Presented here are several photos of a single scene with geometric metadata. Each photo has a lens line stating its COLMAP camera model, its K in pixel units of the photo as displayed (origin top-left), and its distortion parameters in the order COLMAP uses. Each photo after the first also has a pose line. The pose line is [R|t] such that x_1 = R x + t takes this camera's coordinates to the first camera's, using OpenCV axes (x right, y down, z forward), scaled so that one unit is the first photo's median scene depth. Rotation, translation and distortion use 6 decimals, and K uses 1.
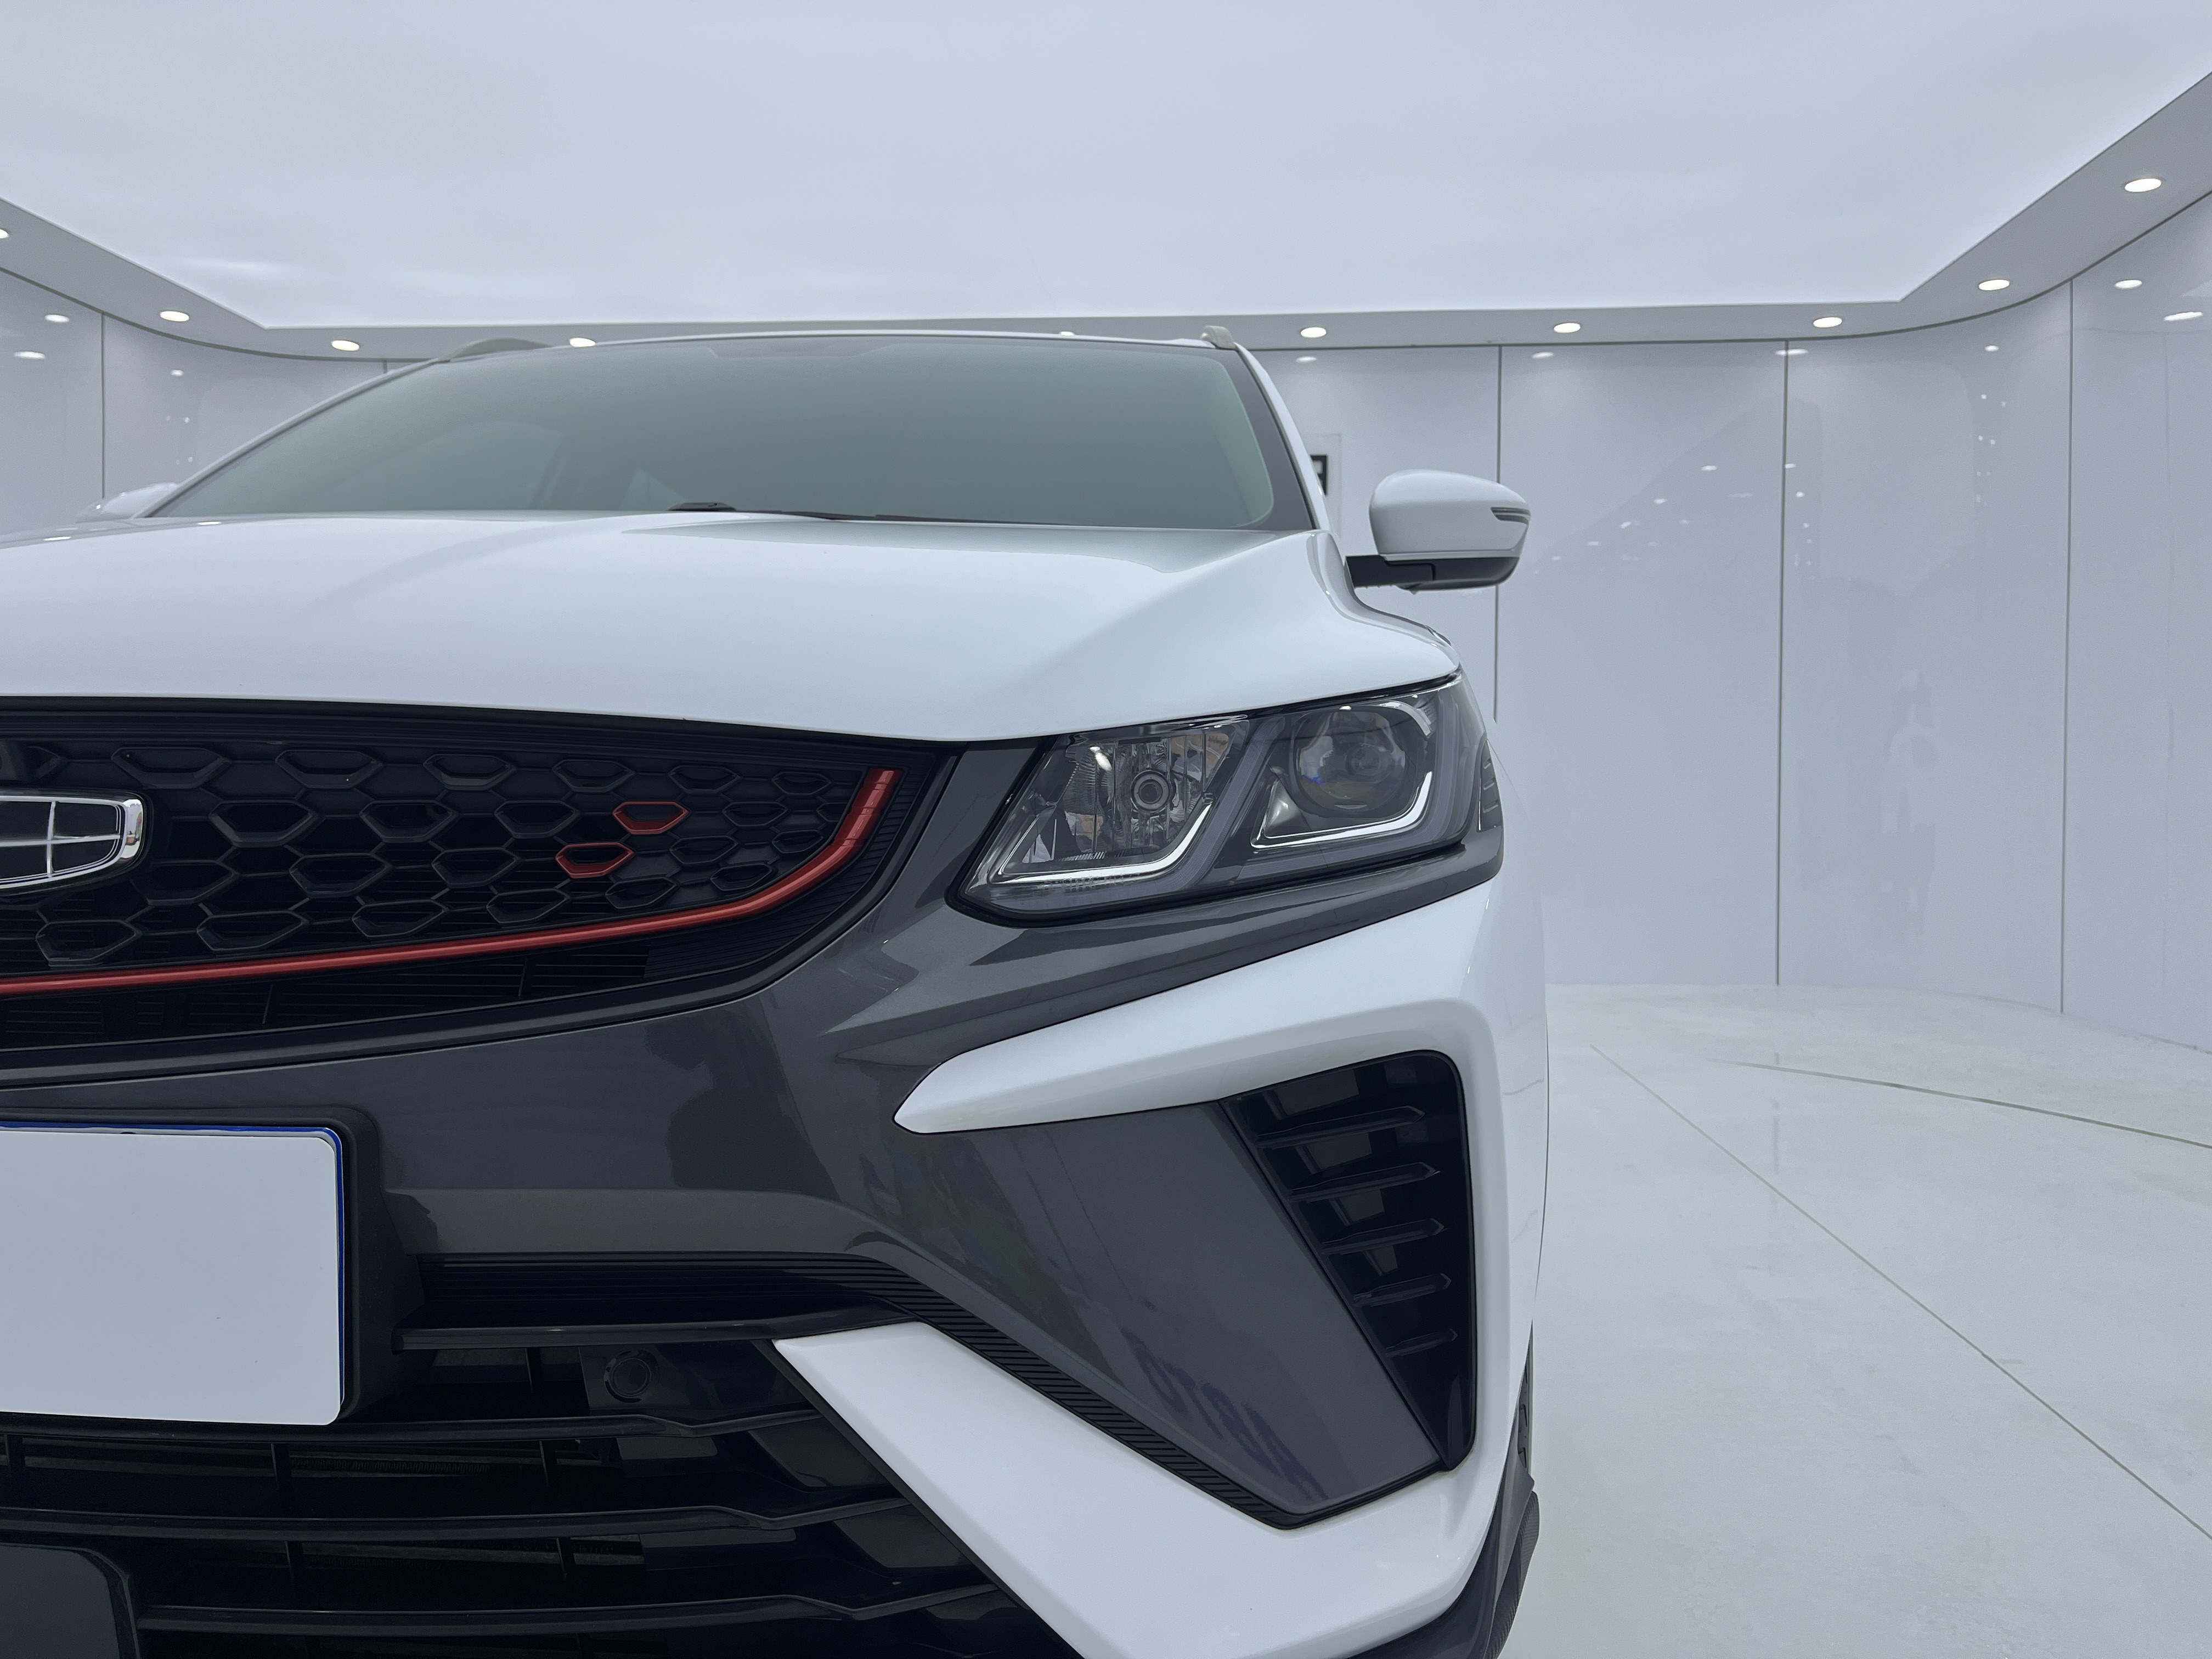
lens RADIAL K [[1678.2, 0, 1106.0], [0, 1678.2, 829.5], [0, 0, 1]] dist [0.062134, -0.087367]
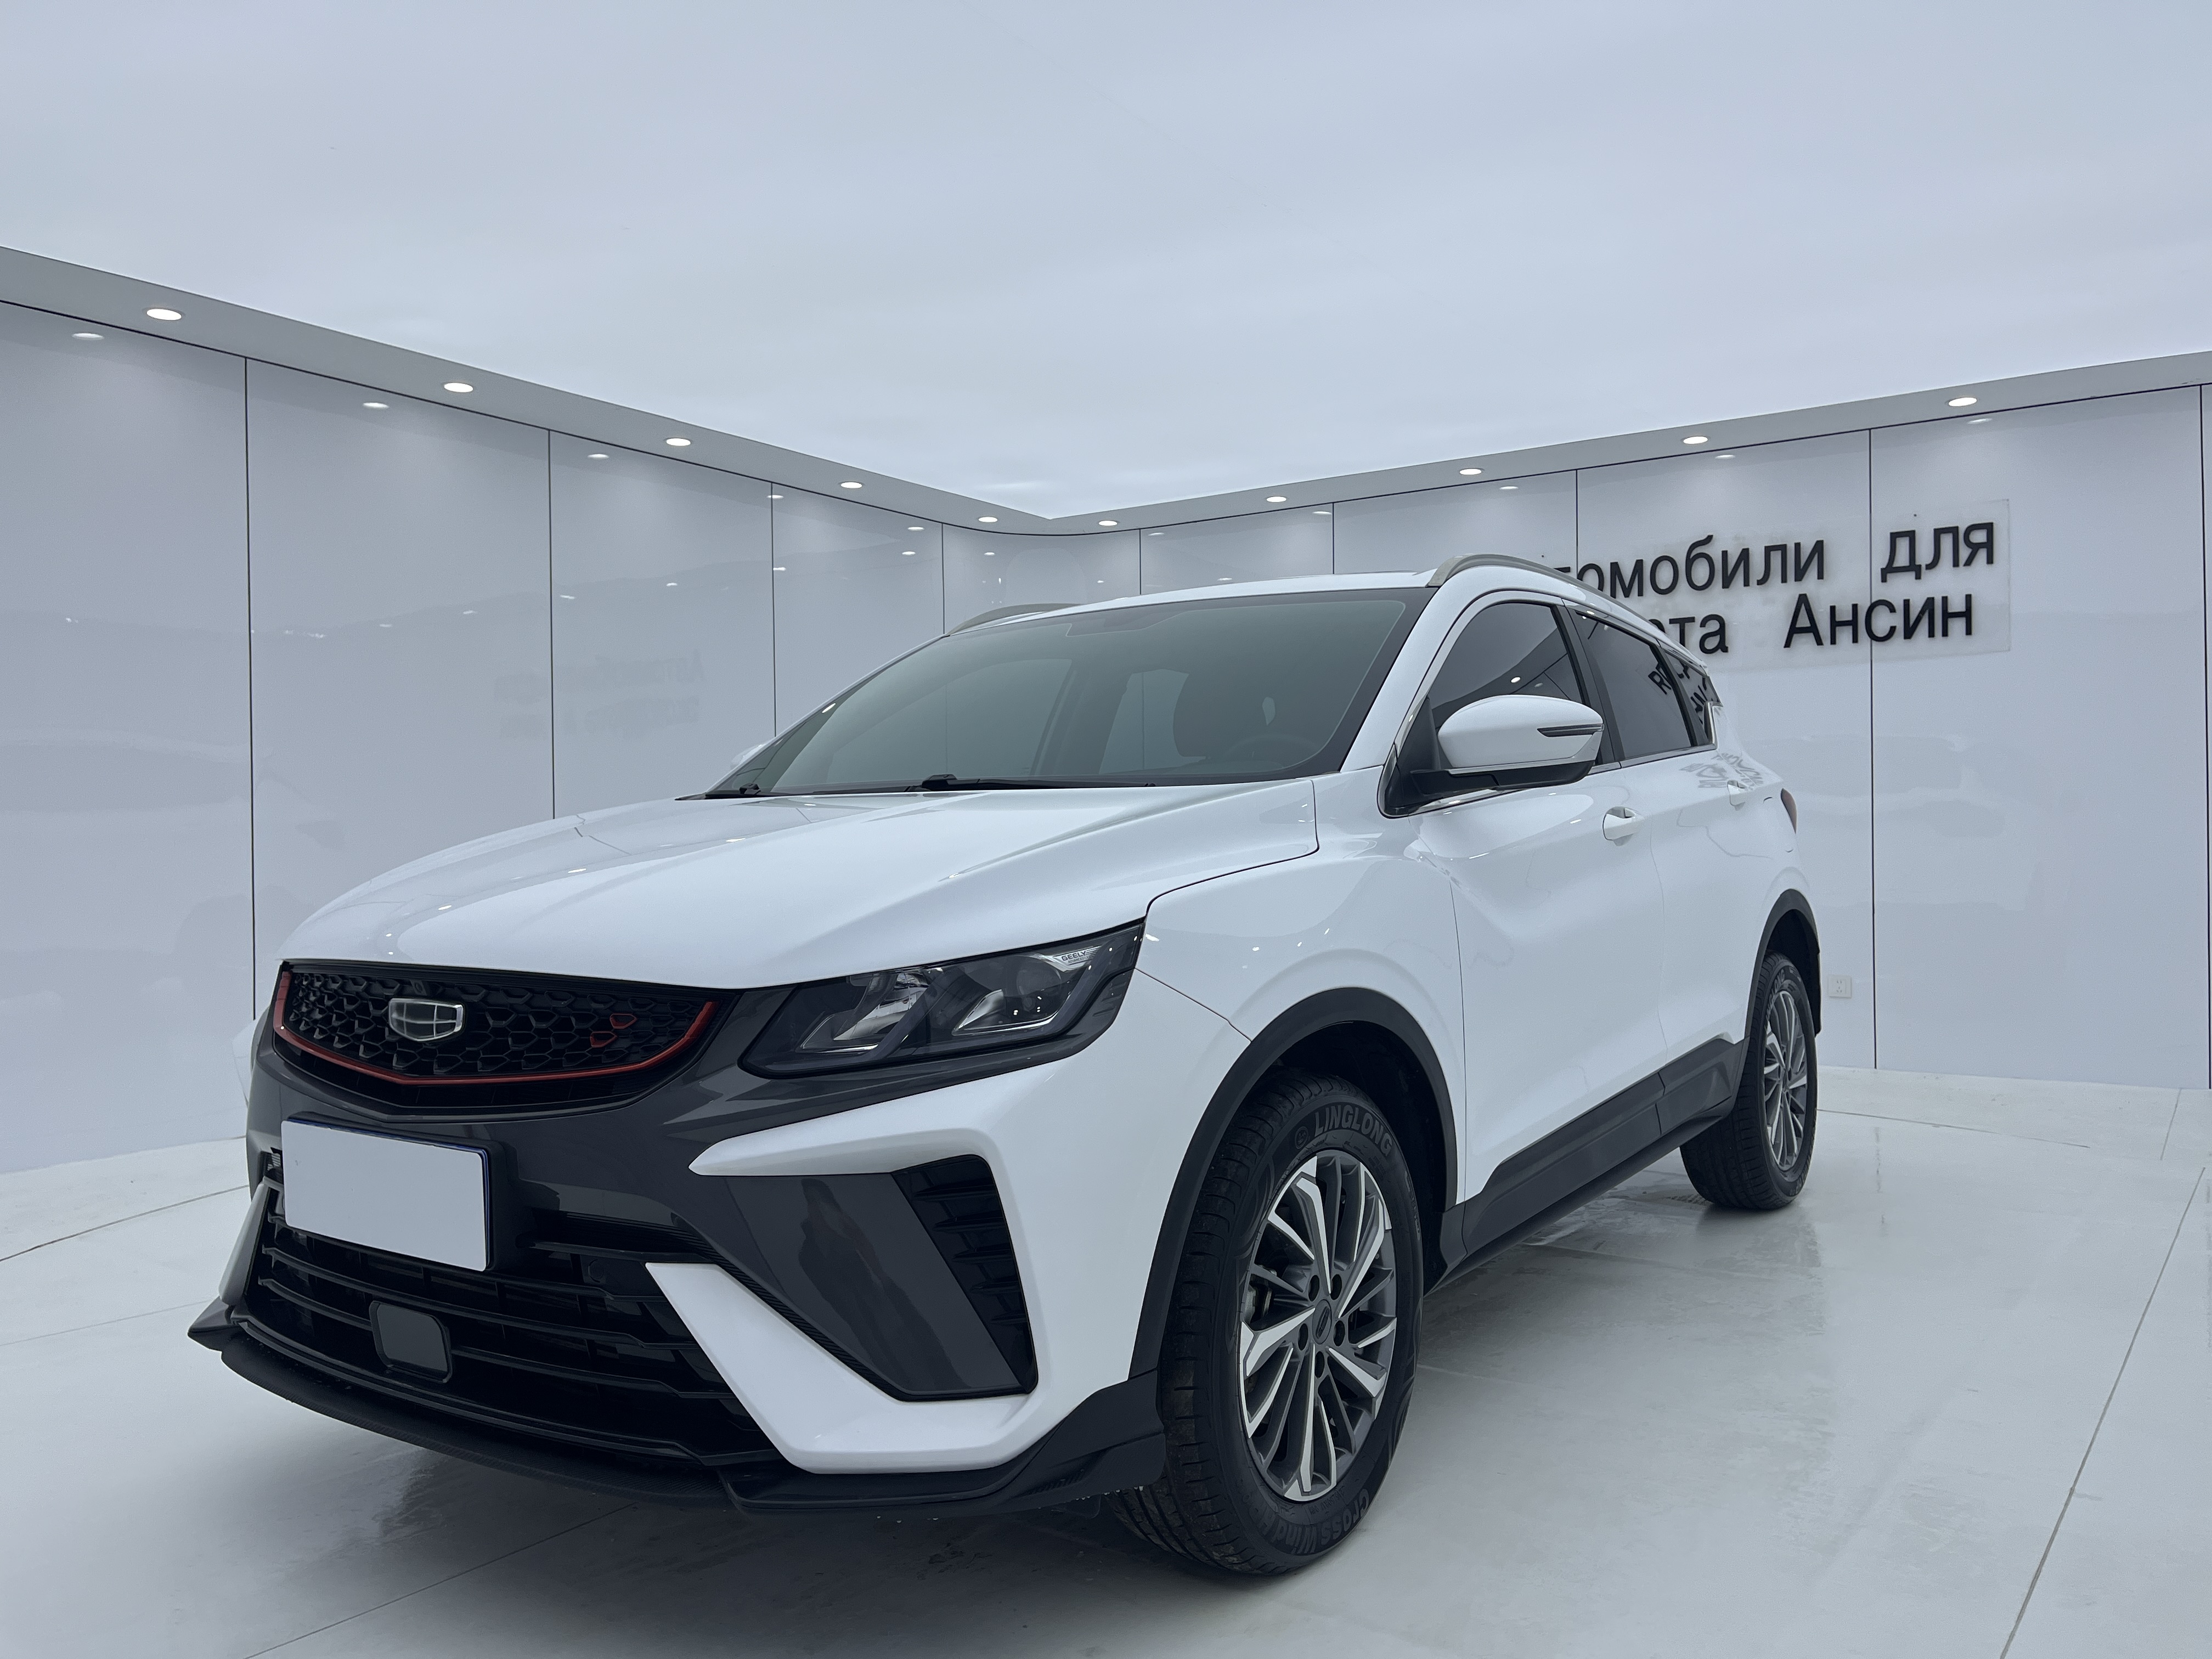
lens RADIAL K [[1664.5, 0, 1101.1], [0, 1664.5, 829.0], [0, 0, 1]] dist [0.075326, -0.105552]
pose [[0.861511, -0.013371, -0.507562, 1.402271], [0.001501, 0.999716, -0.023788, -0.207105], [0.507736, 0.019732, 0.861286, -0.587673]]
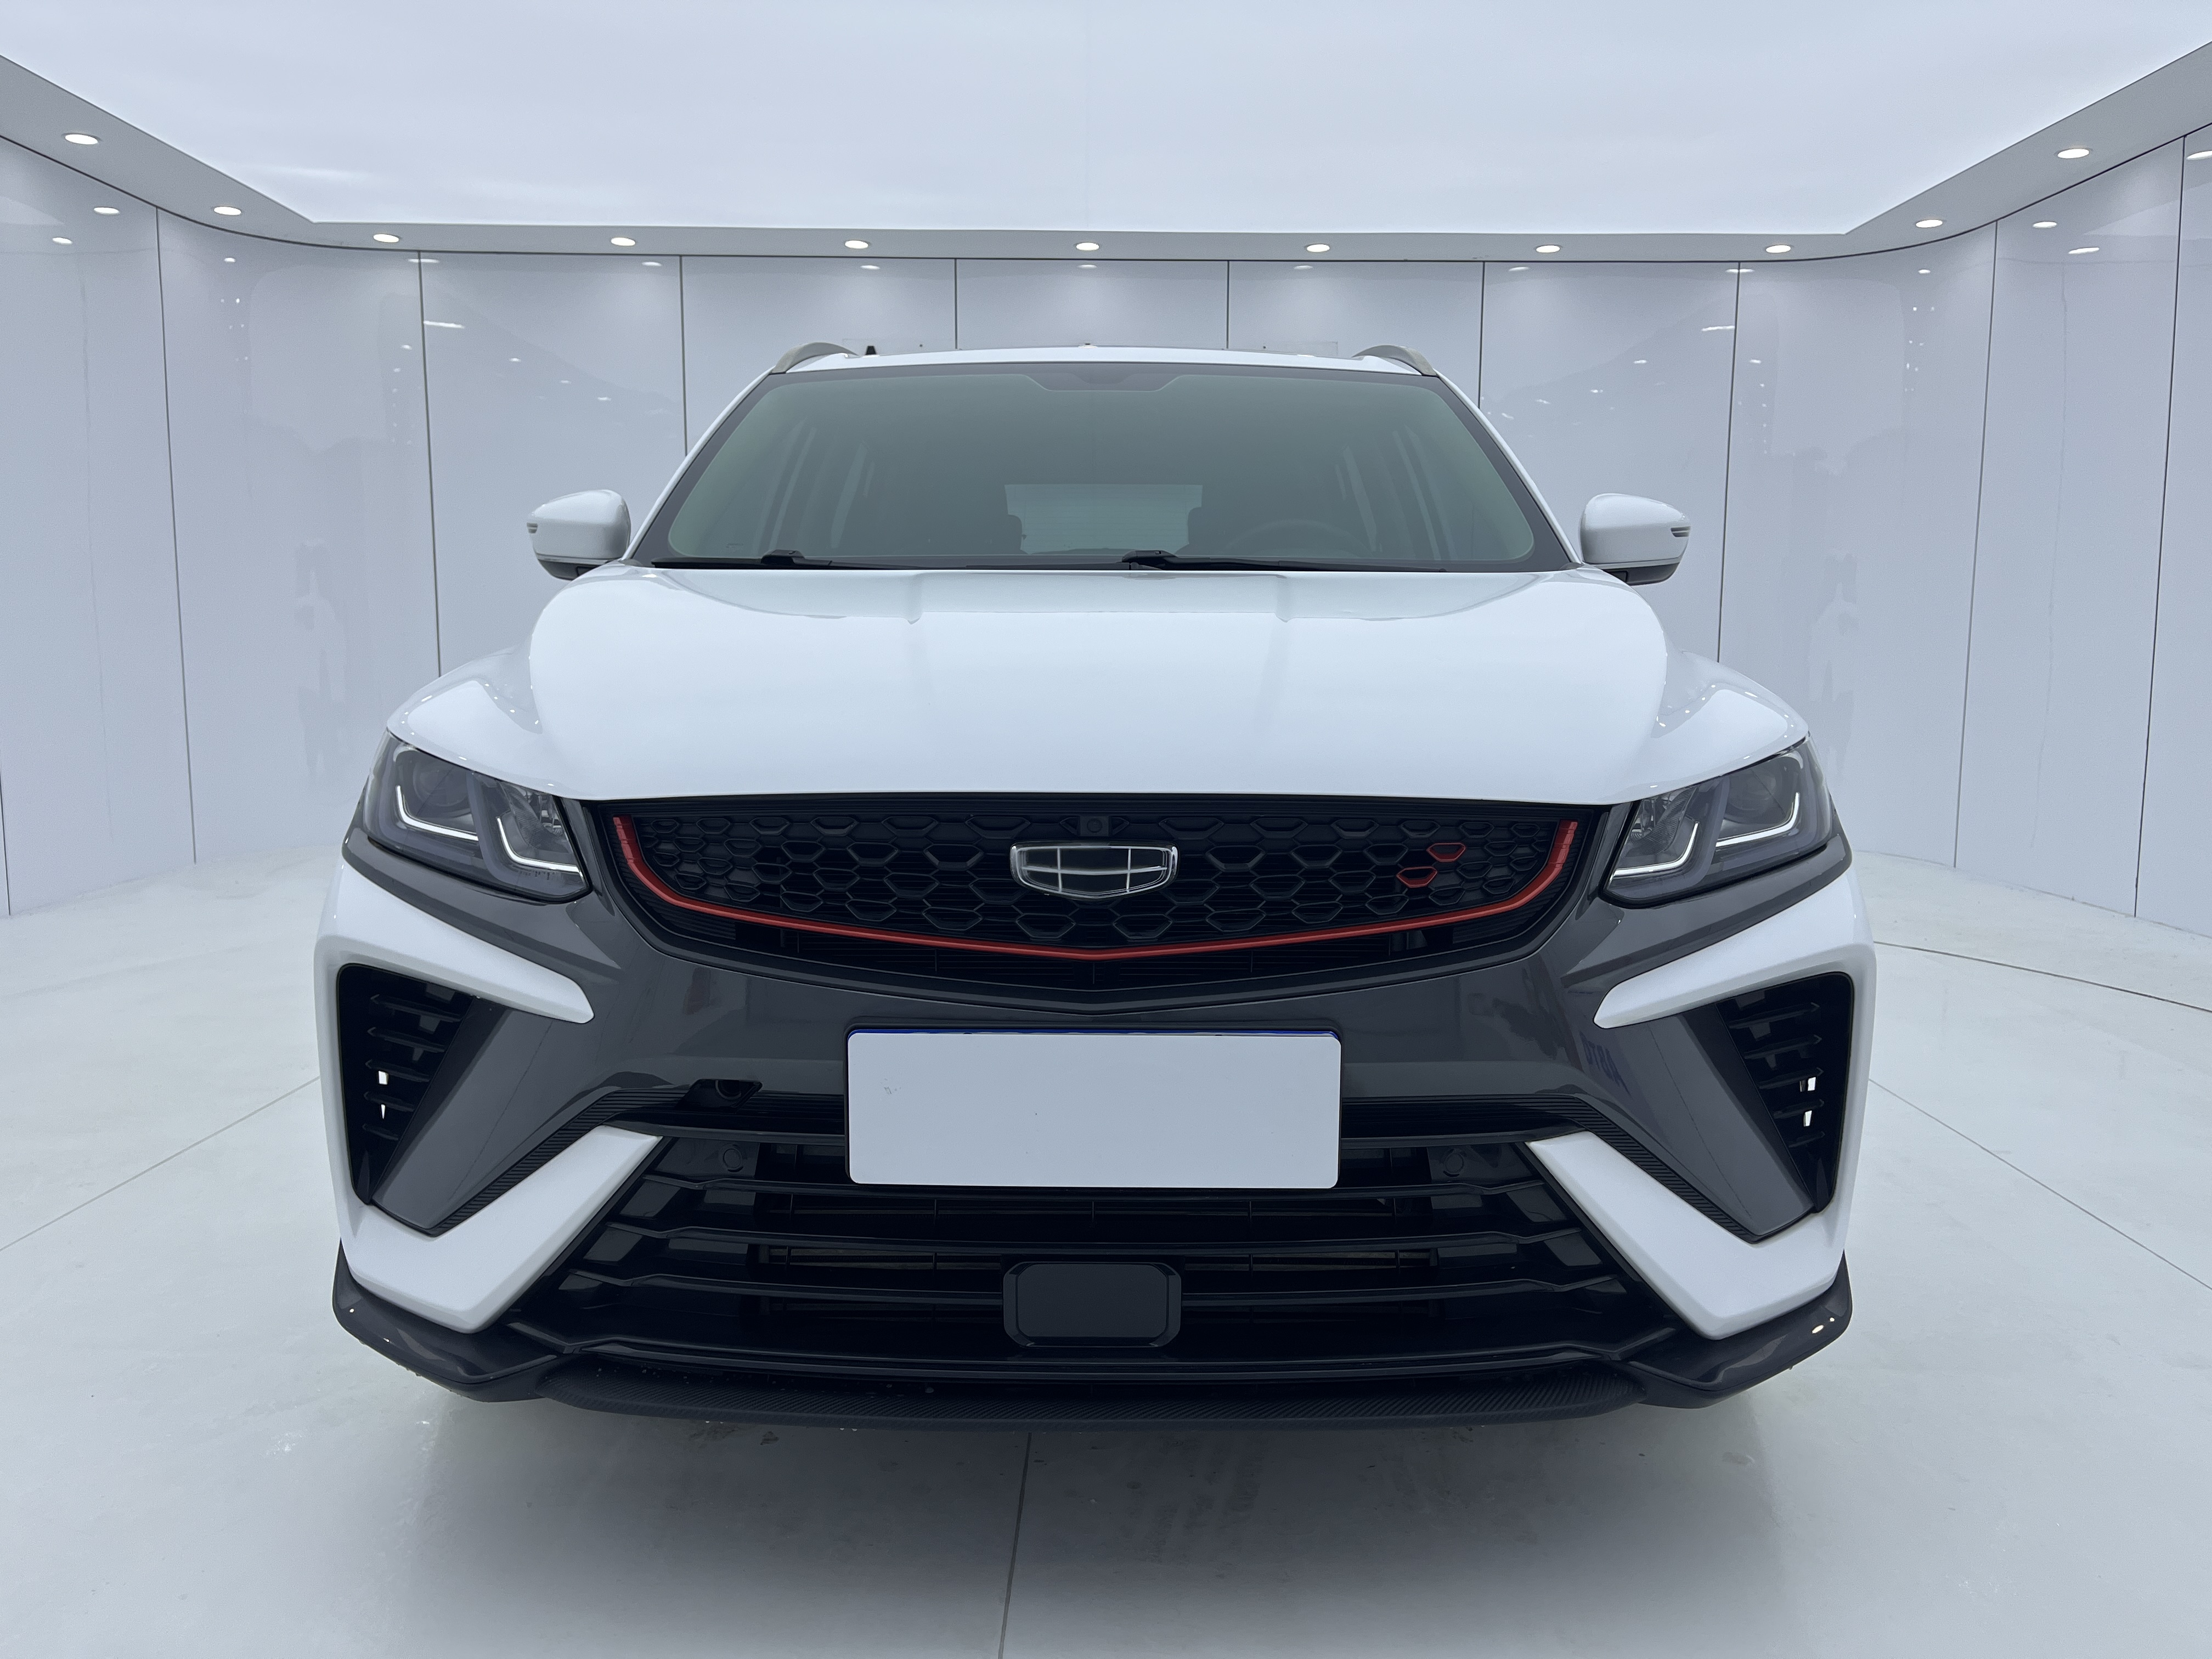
lens RADIAL K [[1664.5, 0, 1101.1], [0, 1664.5, 829.0], [0, 0, 1]] dist [0.075326, -0.105552]
pose [[0.996914, -0.007767, 0.078121, -0.767448], [0.000278, 0.995437, 0.095416, -0.197170], [-0.078505, -0.095100, 0.992367, -0.692331]]
